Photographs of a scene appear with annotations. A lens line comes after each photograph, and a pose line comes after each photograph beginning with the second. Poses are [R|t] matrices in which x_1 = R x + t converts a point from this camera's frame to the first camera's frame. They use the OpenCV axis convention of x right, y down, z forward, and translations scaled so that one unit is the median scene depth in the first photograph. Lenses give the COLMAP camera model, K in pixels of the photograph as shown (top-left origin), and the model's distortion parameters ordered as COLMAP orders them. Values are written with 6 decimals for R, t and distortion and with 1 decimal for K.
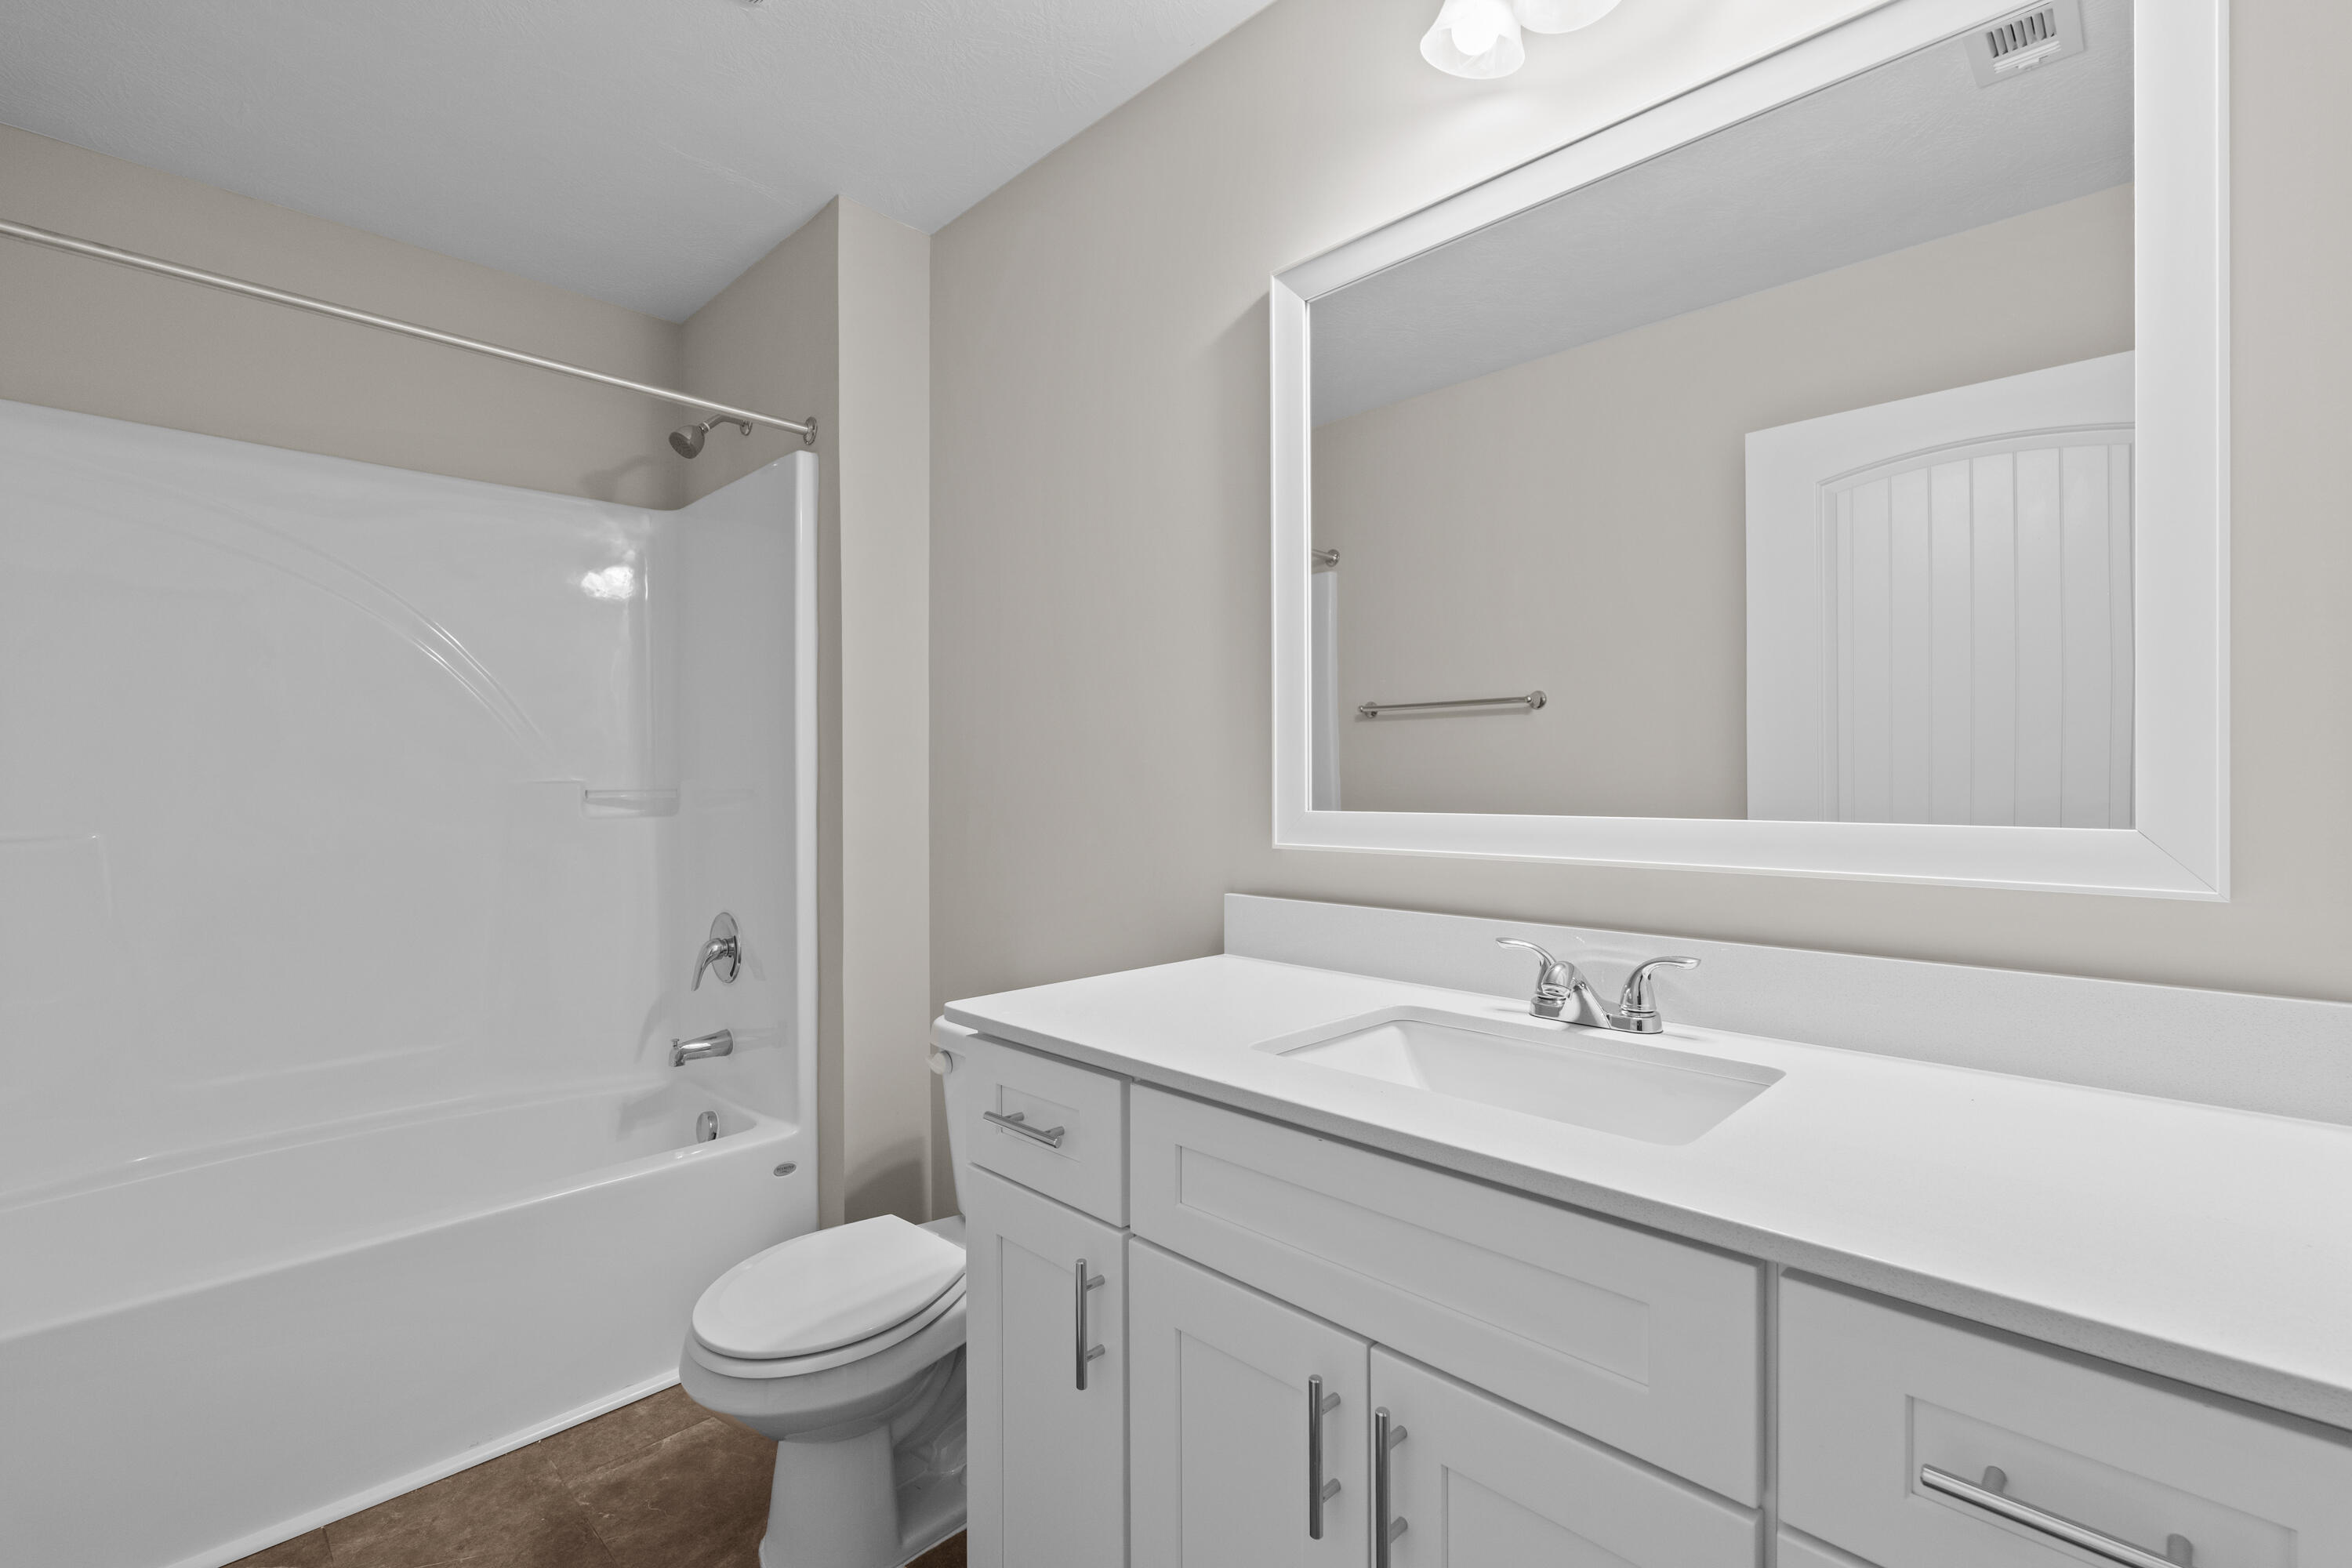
lens RADIAL K [[1035.5, 0, 1133.2], [0, 1035.5, 780.3], [0, 0, 1]] dist [-0.005846, 0.000984]
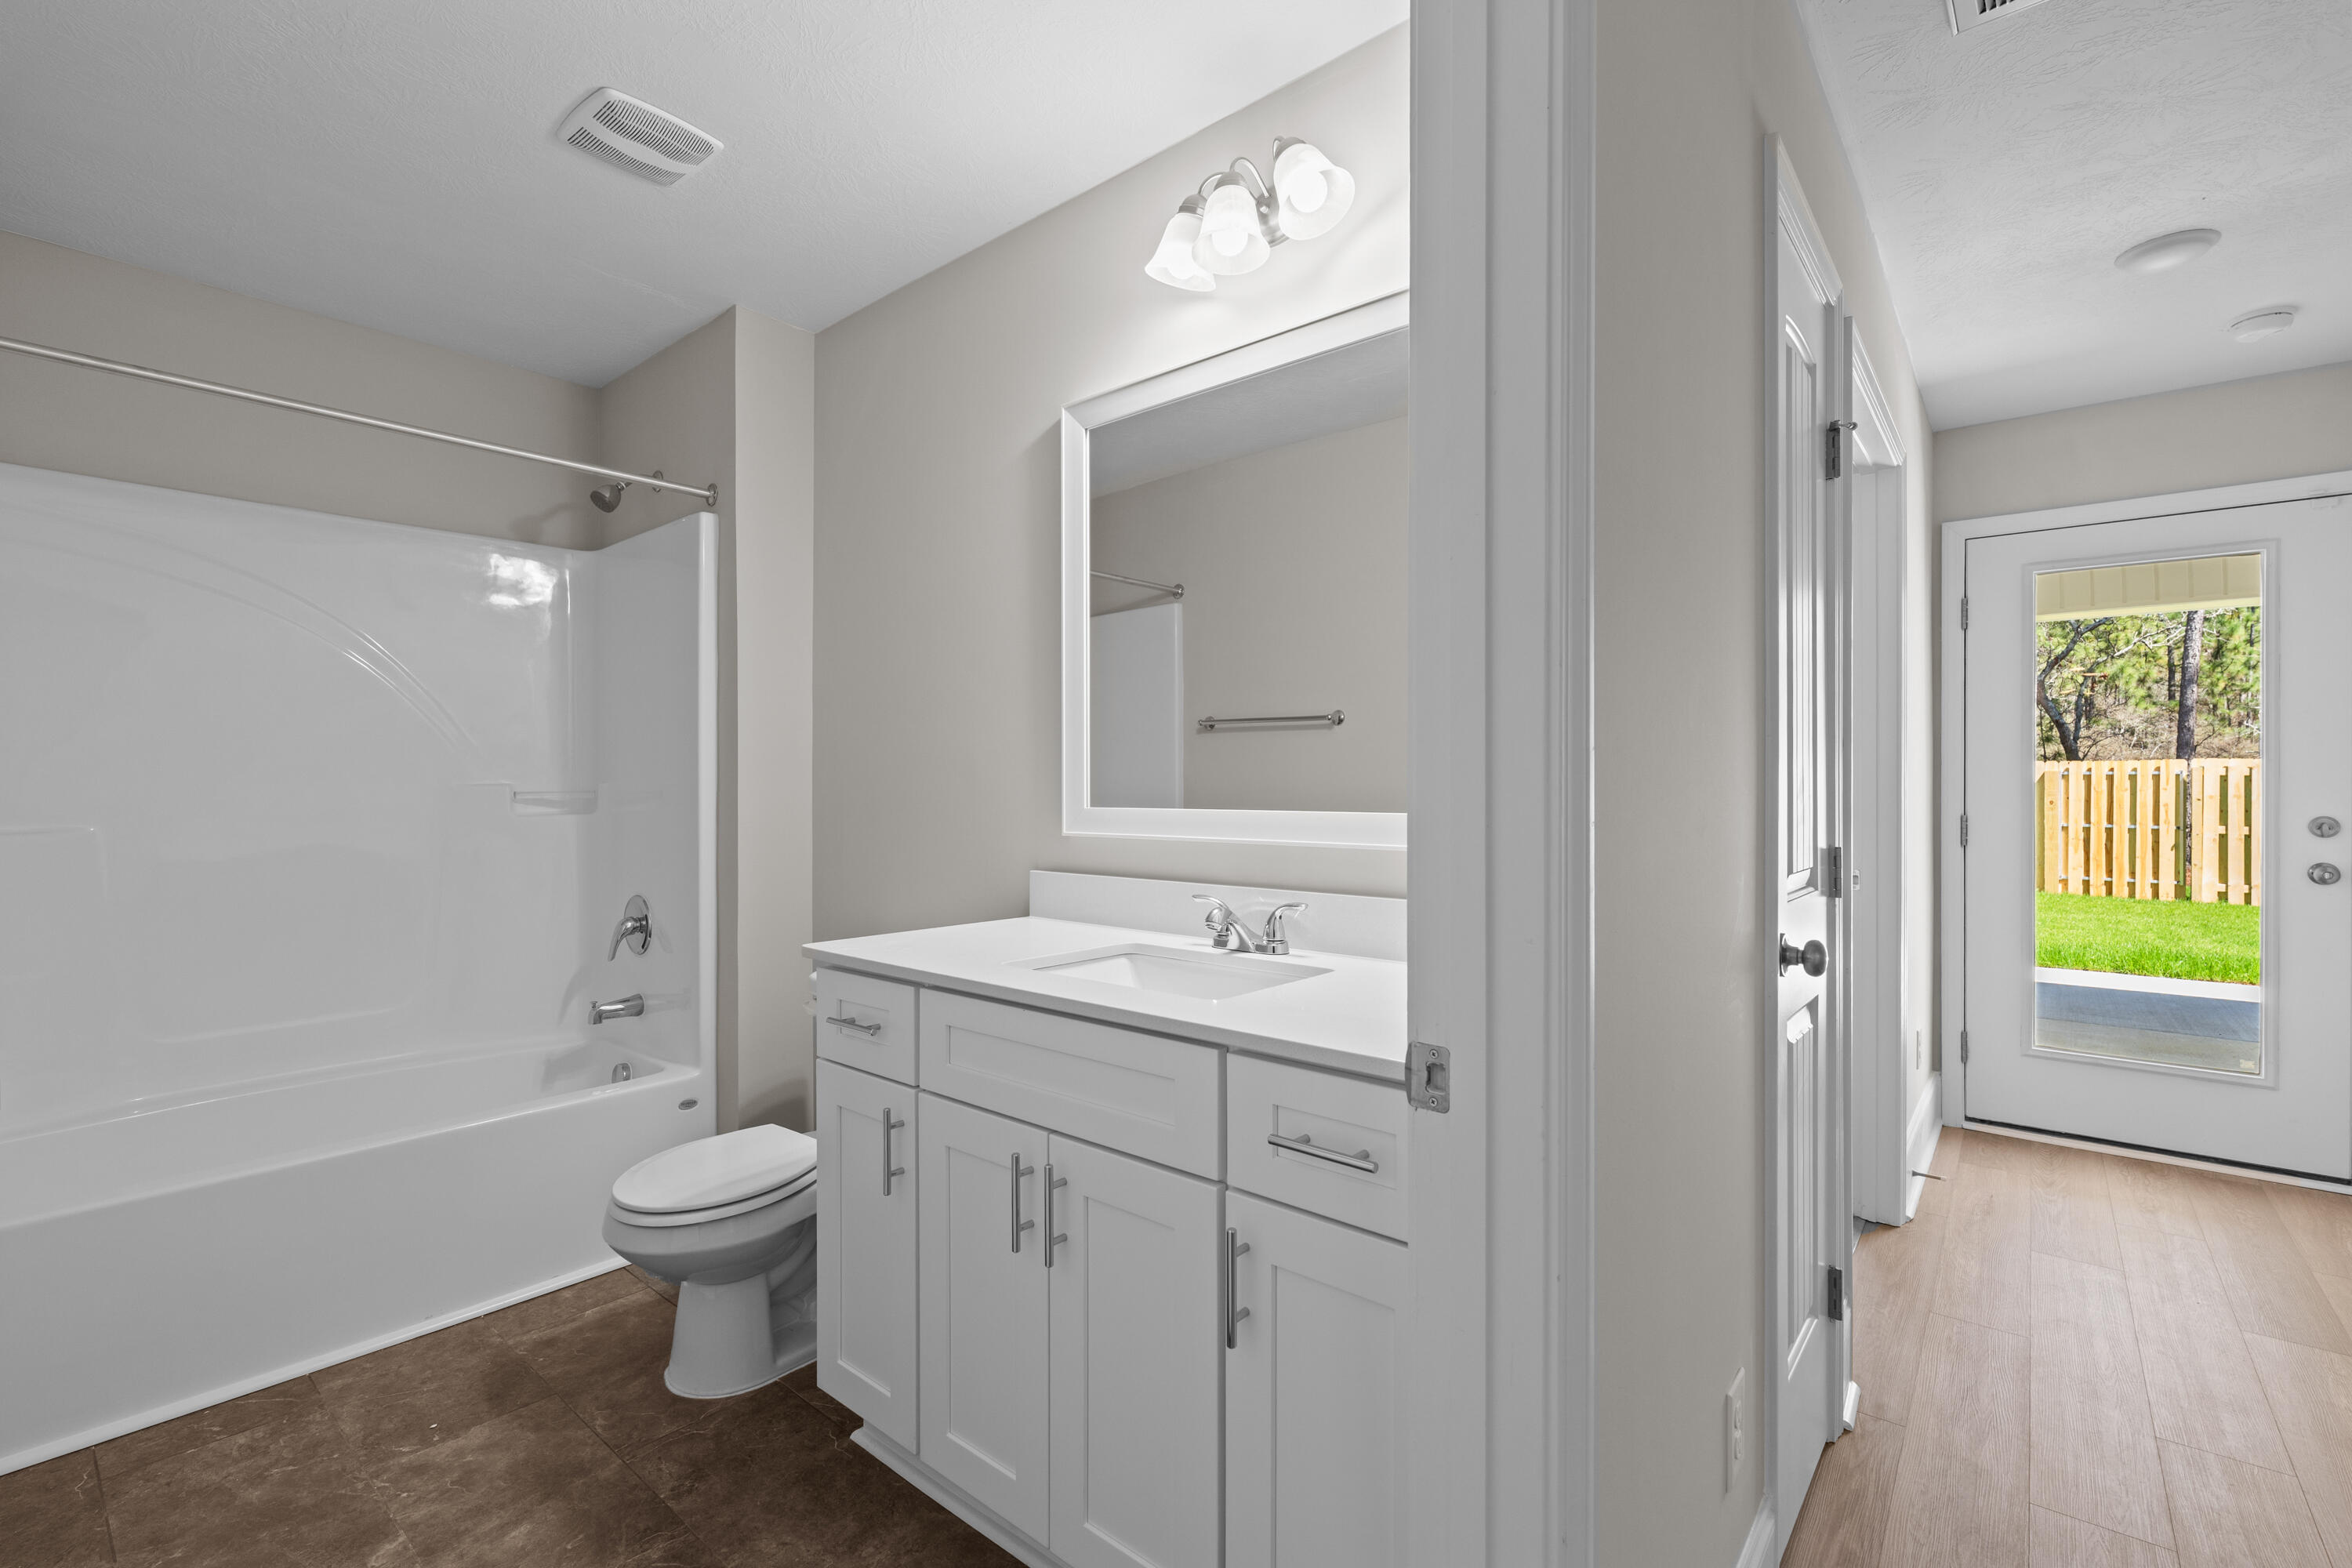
lens RADIAL K [[1035.5, 0, 1137.2], [0, 1035.5, 778.8], [0, 0, 1]] dist [-0.005846, 0.000984]
pose [[0.997060, 0.001817, 0.076609, 0.092952], [-0.001502, 0.999990, -0.004158, -0.001532], [-0.076616, 0.004031, 0.997053, -0.245741]]
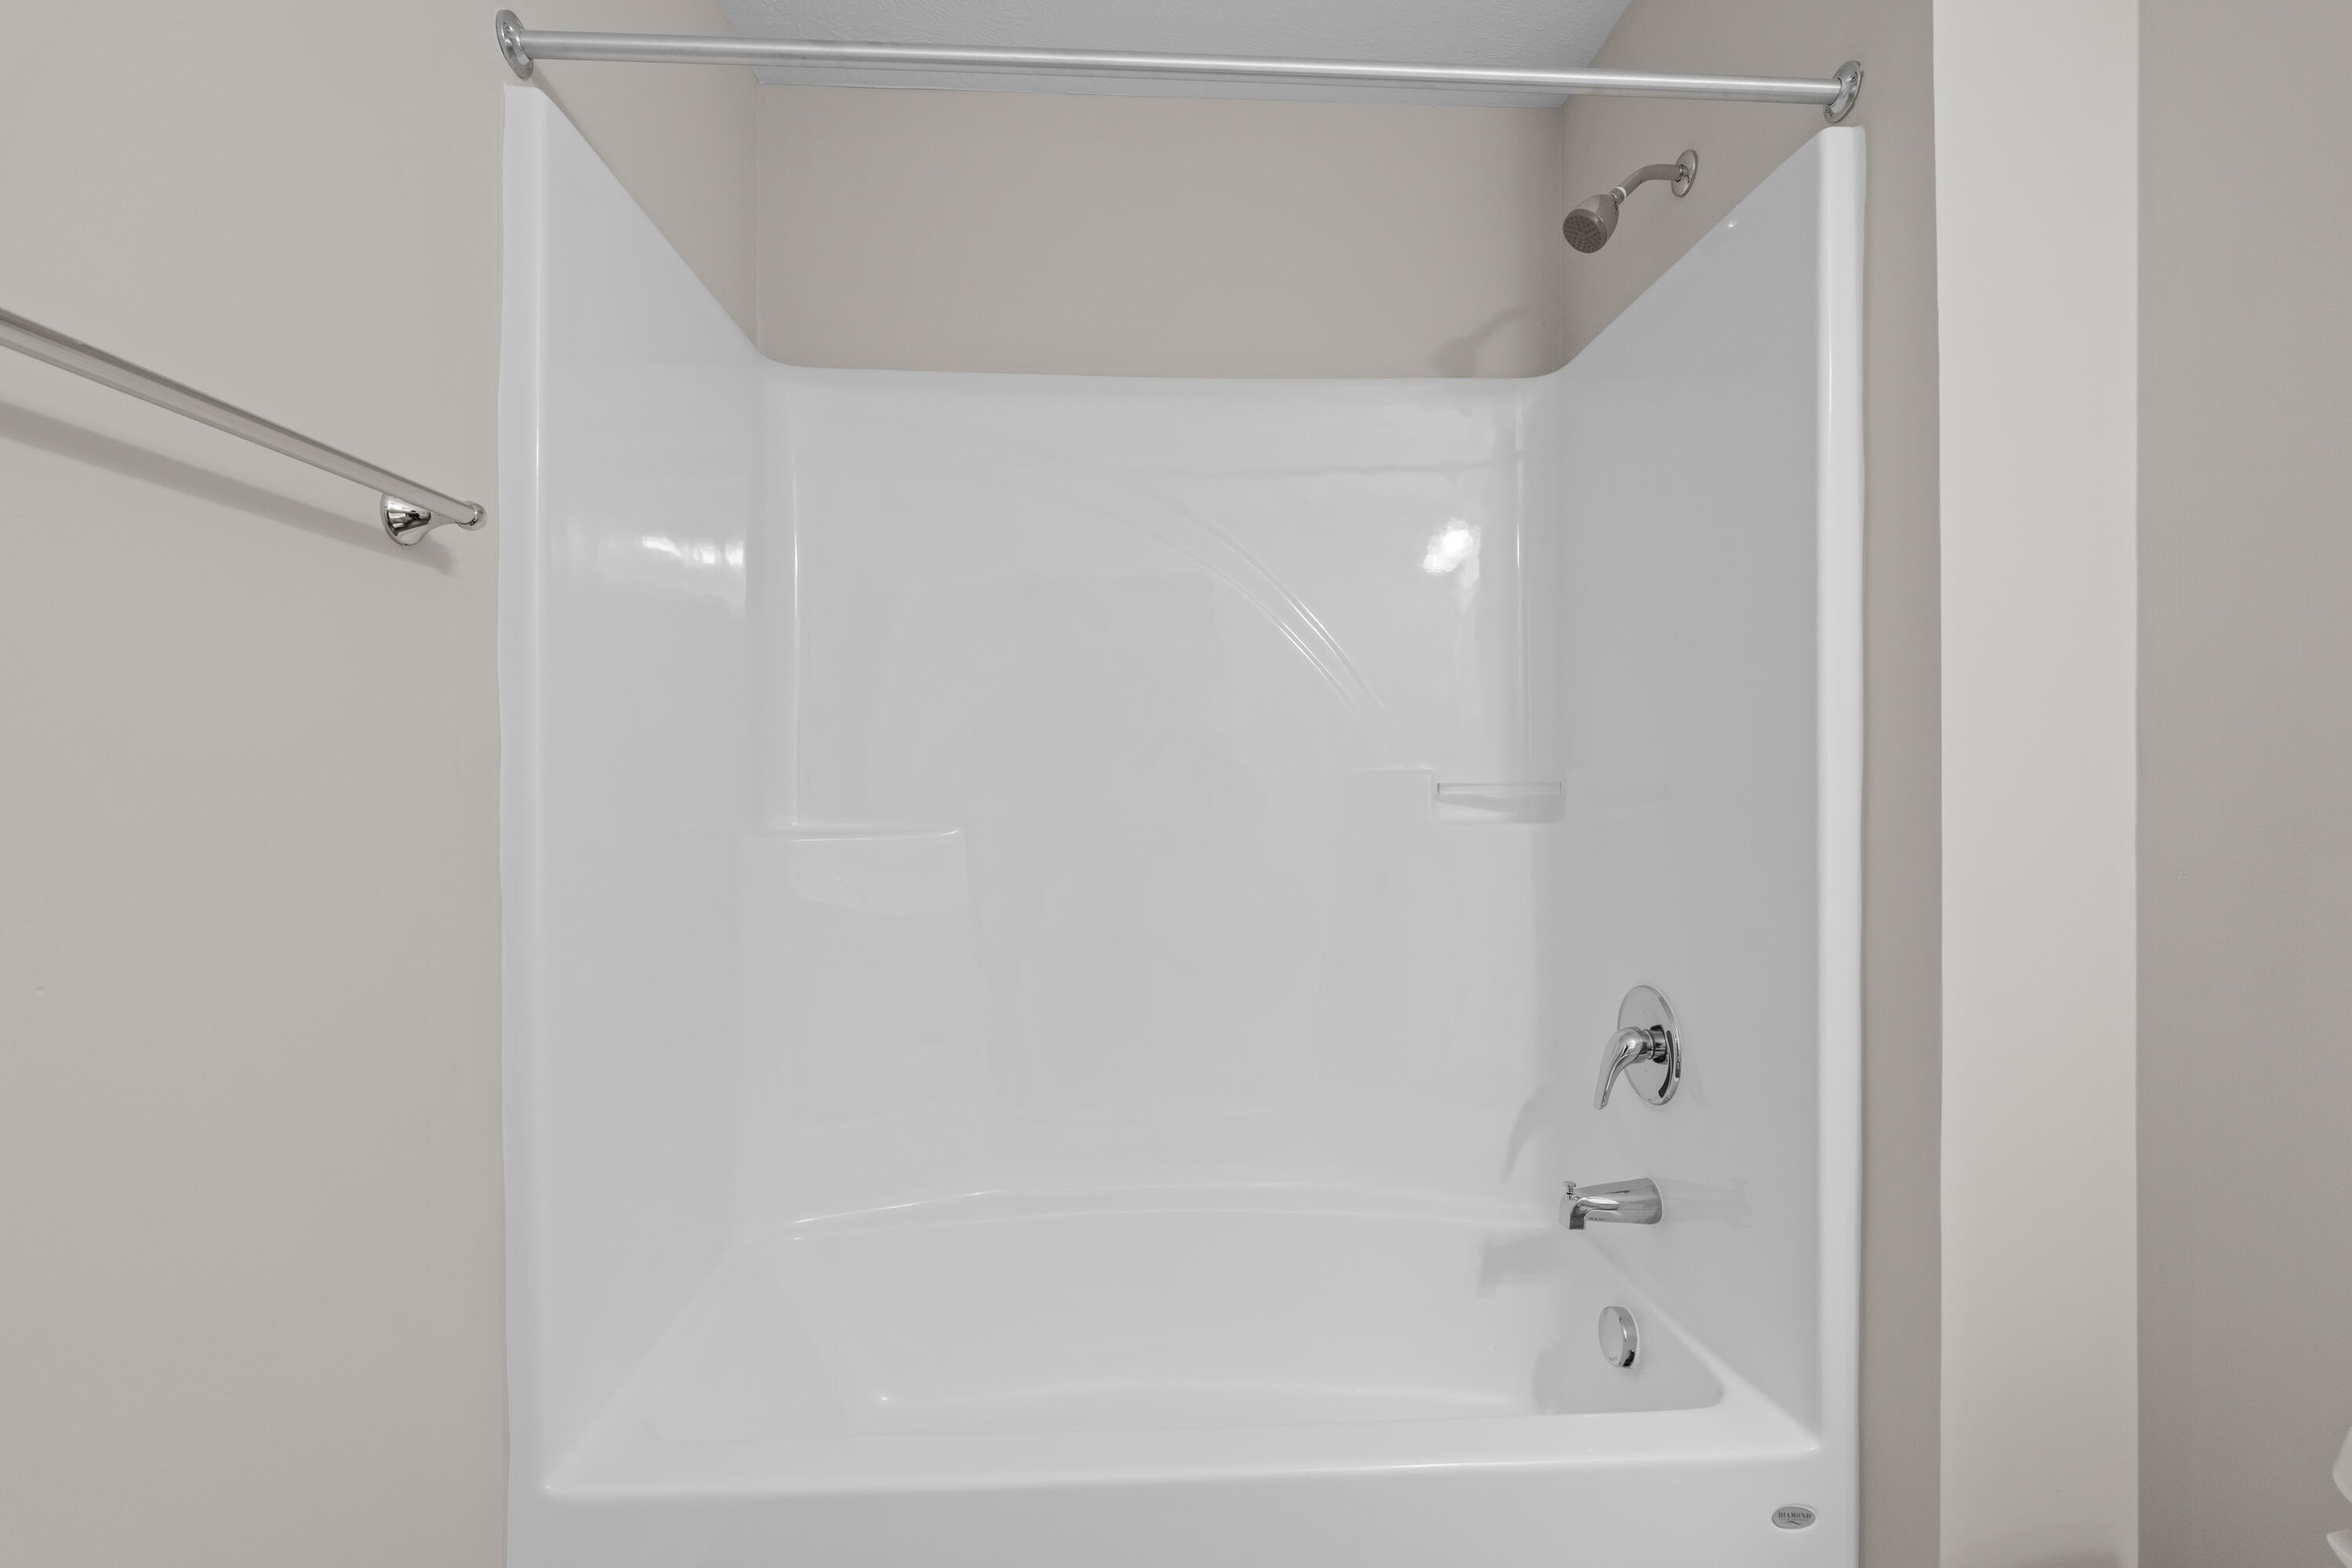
lens RADIAL K [[1035.5, 0, 1176.2], [0, 1035.5, 776.6], [0, 0, 1]] dist [-0.005846, 0.000984]
pose [[0.754449, 0.003467, -0.656349, -0.226235], [-0.002430, 0.999994, 0.002488, 0.004001], [0.656354, -0.000282, 0.754453, 0.395337]]
